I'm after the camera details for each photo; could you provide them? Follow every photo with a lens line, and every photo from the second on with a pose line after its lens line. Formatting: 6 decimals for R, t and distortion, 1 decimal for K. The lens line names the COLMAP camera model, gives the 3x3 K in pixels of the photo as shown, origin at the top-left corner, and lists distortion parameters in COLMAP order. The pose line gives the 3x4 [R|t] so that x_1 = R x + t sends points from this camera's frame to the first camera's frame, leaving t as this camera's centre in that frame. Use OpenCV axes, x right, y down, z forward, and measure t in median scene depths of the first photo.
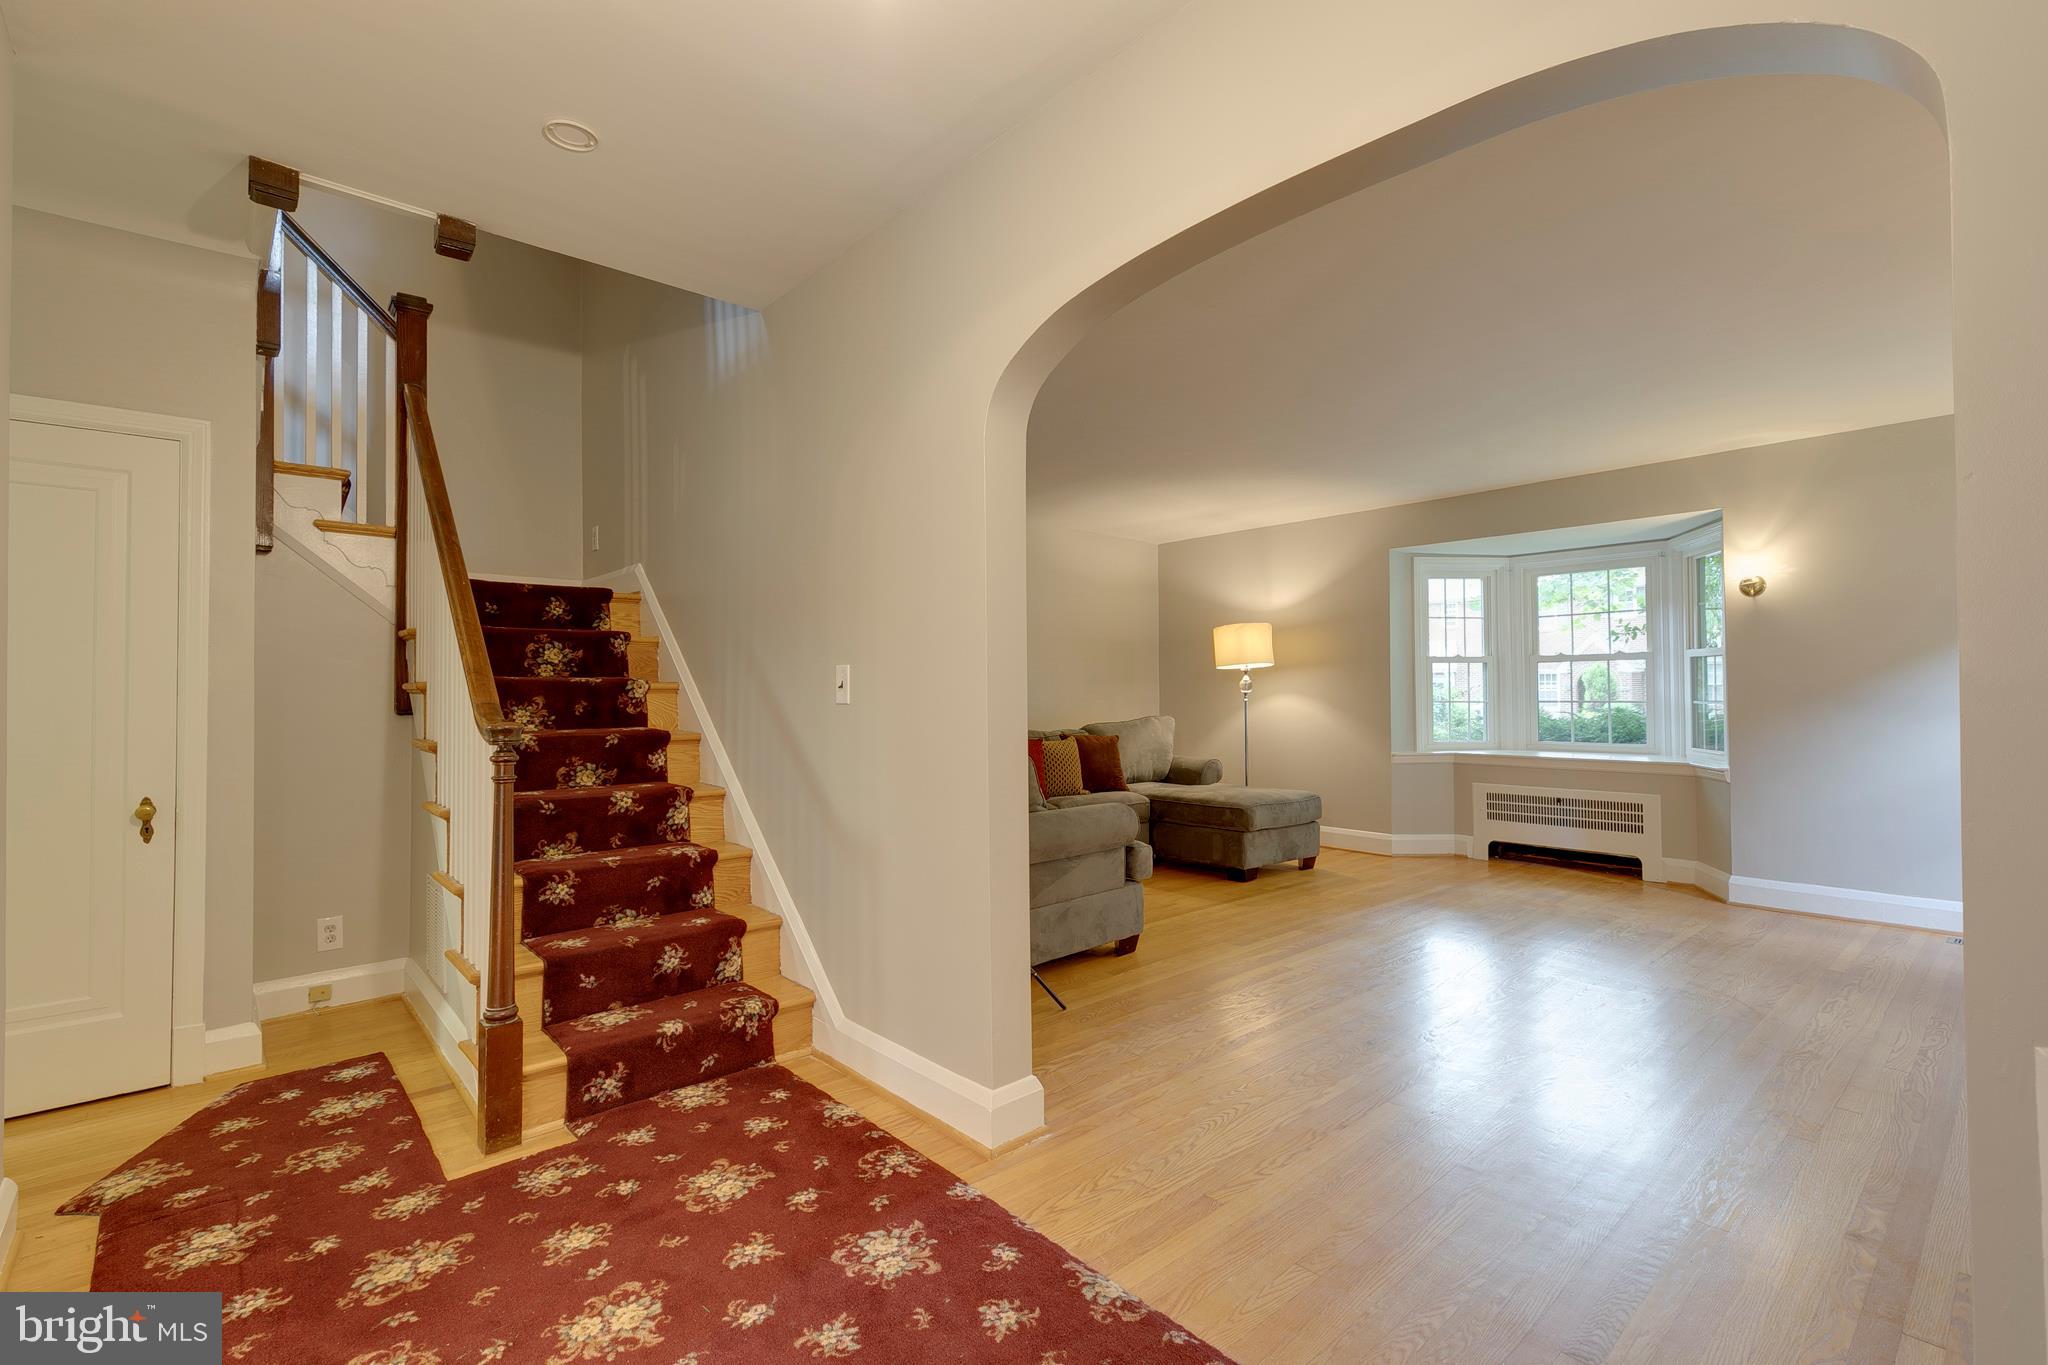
lens RADIAL K [[923.7, 0, 1032.1], [0, 923.7, 679.6], [0, 0, 1]] dist [0.008236, -0.000409]
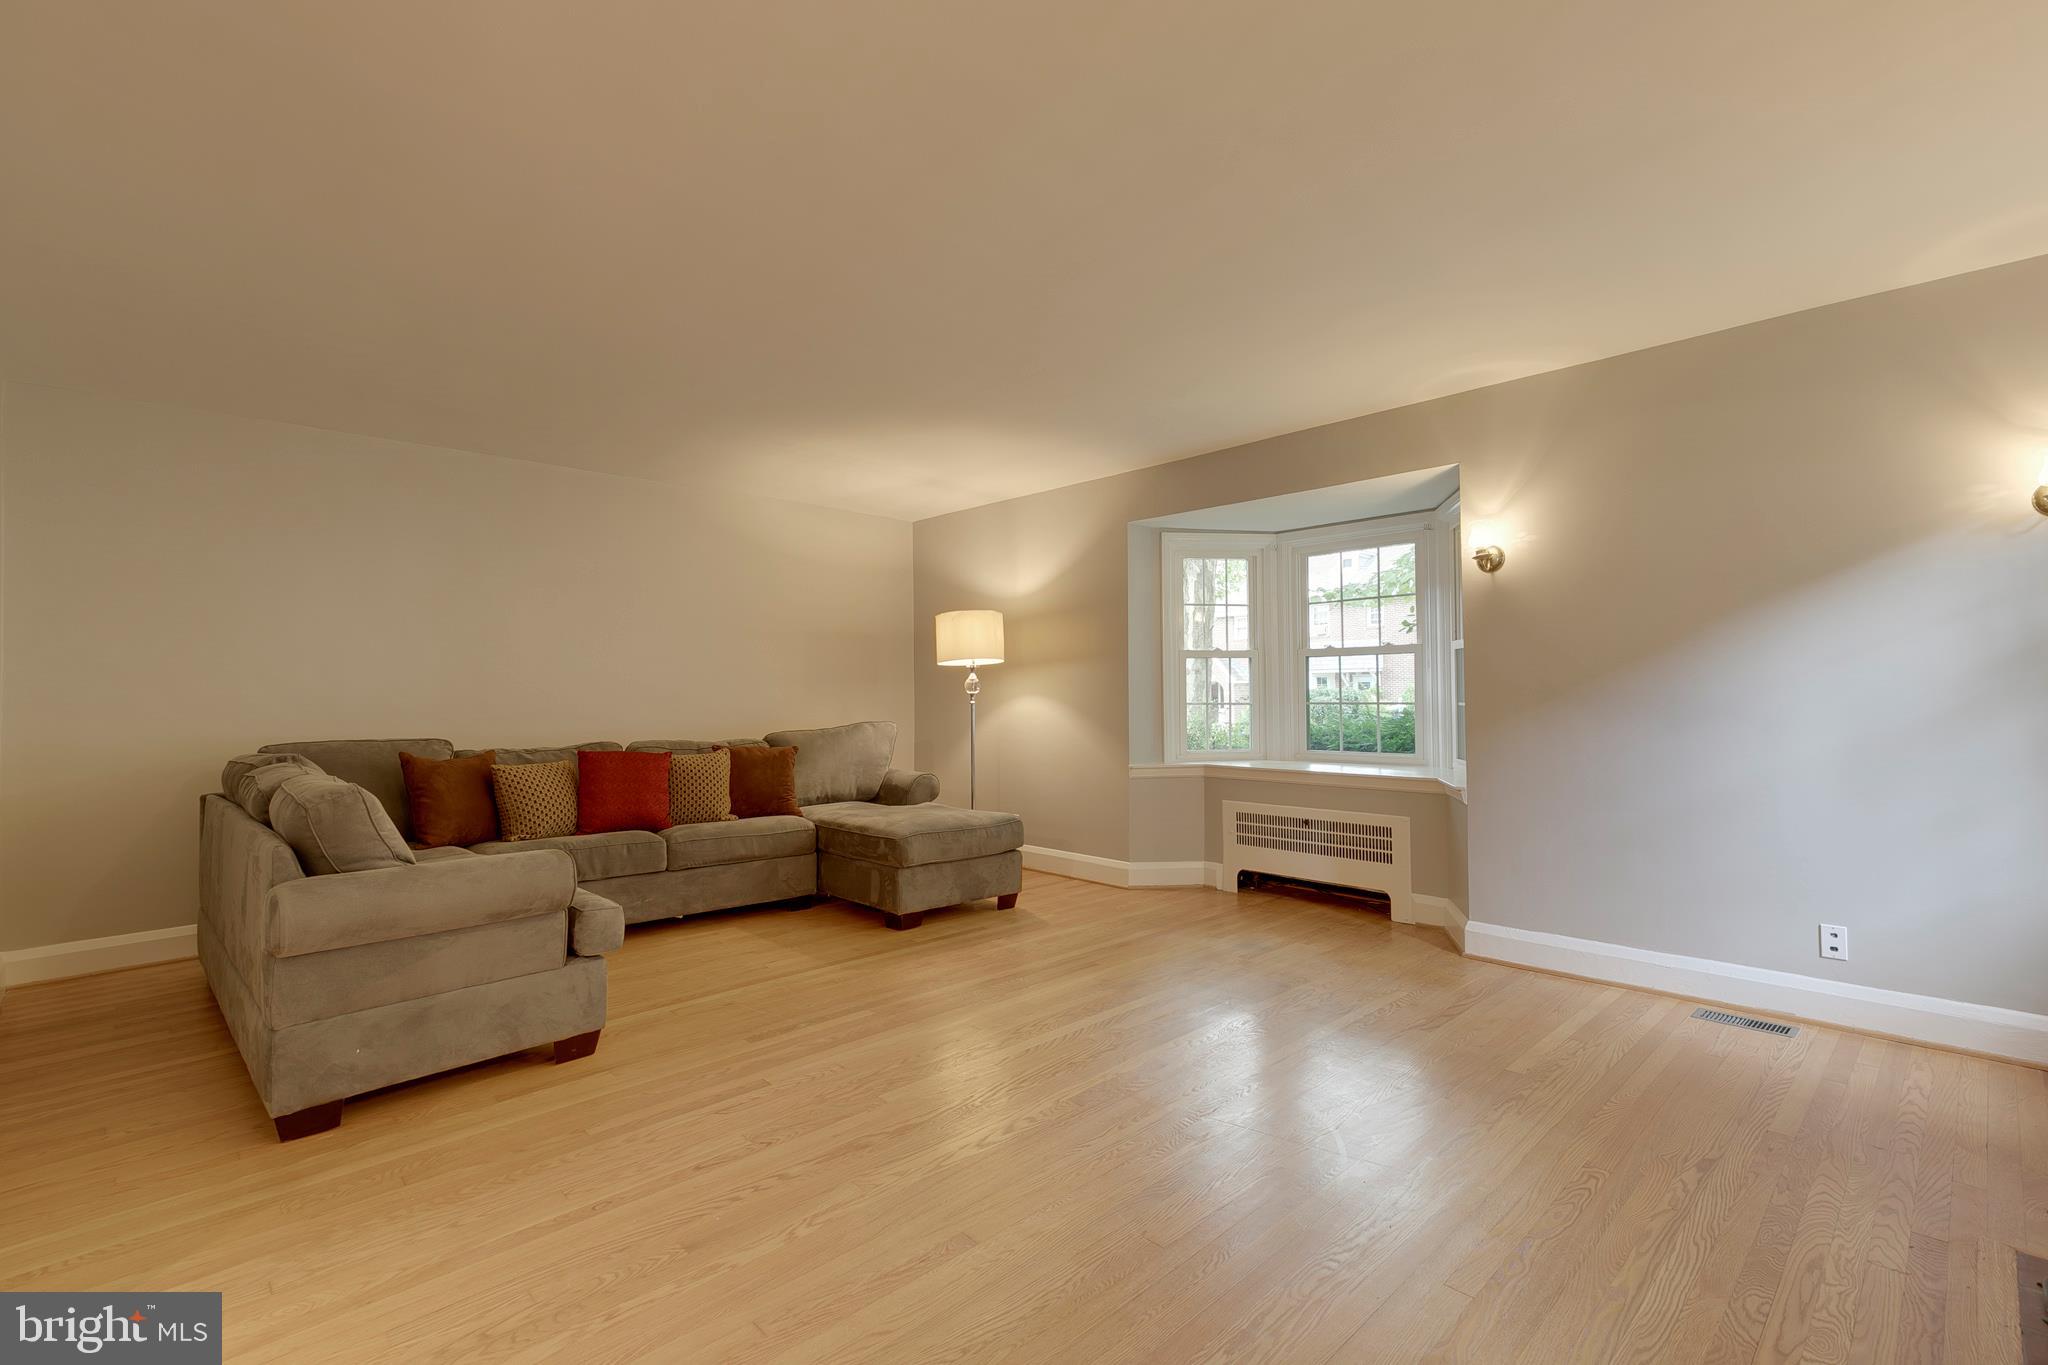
lens RADIAL K [[923.7, 0, 1032.1], [0, 923.7, 679.6], [0, 0, 1]] dist [0.008236, -0.000409]
pose [[0.999225, -0.002201, 0.039312, 0.282964], [0.002247, 0.999997, -0.001115, 0.002532], [-0.039309, 0.001203, 0.999226, 0.175810]]
